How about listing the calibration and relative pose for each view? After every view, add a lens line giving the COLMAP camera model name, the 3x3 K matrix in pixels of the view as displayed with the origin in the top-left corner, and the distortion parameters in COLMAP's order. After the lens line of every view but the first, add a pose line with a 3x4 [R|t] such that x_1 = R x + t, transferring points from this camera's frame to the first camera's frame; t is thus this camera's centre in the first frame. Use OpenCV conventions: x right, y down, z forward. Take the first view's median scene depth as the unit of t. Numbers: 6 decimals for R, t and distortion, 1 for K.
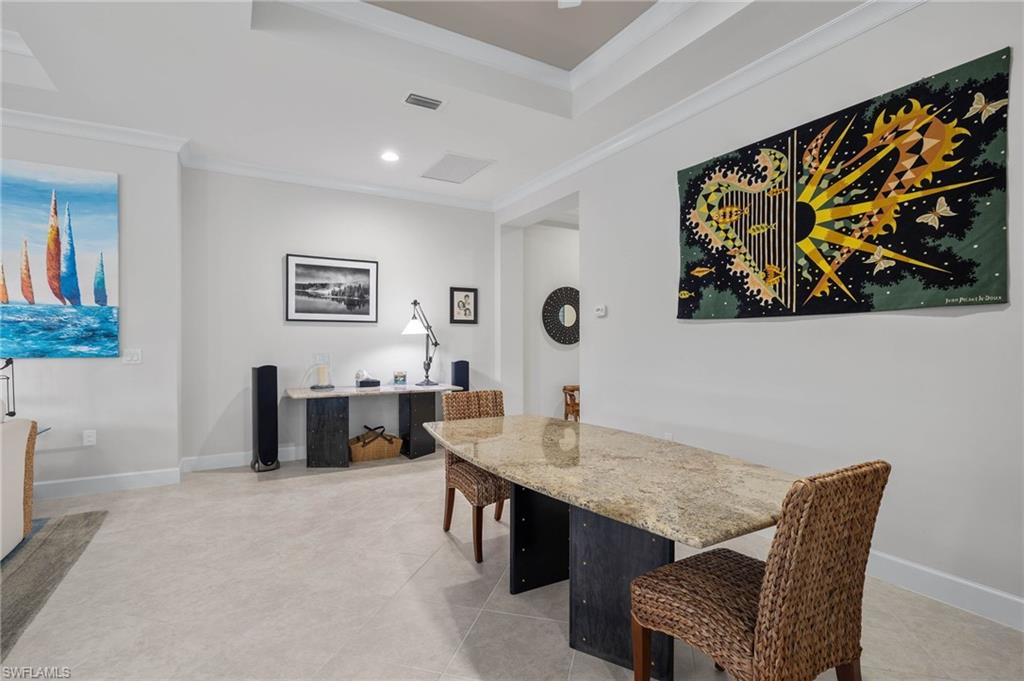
lens RADIAL K [[494.6, 0, 512.0], [0, 494.6, 340.5], [0, 0, 1]] dist [0.002934, 0.000557]
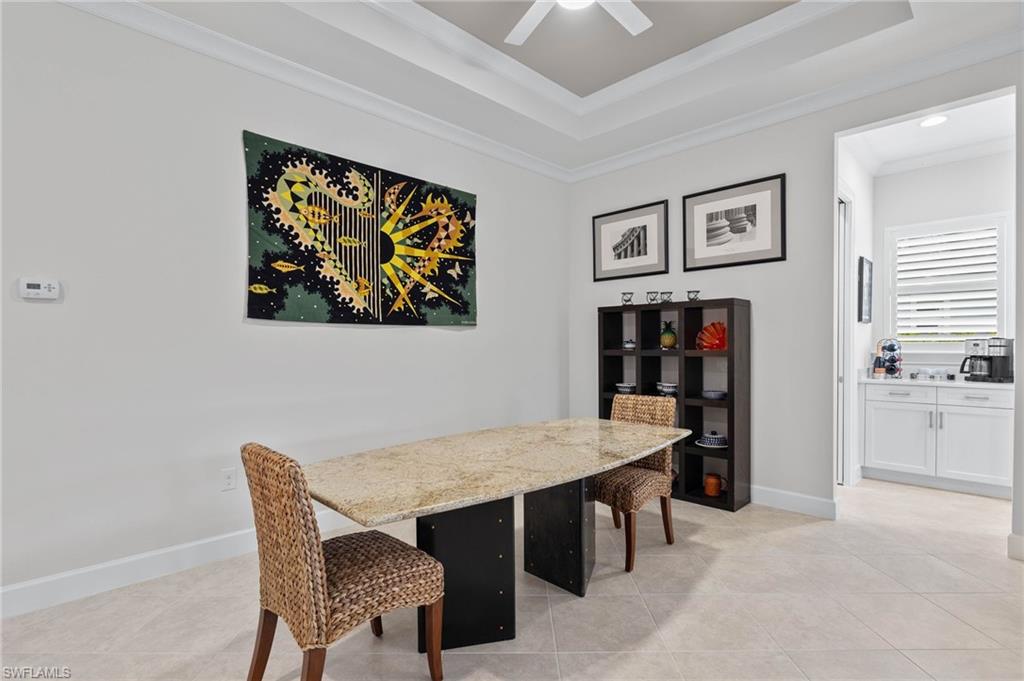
lens RADIAL K [[494.6, 0, 512.0], [0, 494.6, 340.5], [0, 0, 1]] dist [0.002934, 0.000557]
pose [[-0.256058, 0.007124, 0.966635, -0.654471], [0.000685, 0.999974, -0.007189, -0.002452], [-0.966661, -0.001179, -0.256056, 0.972963]]
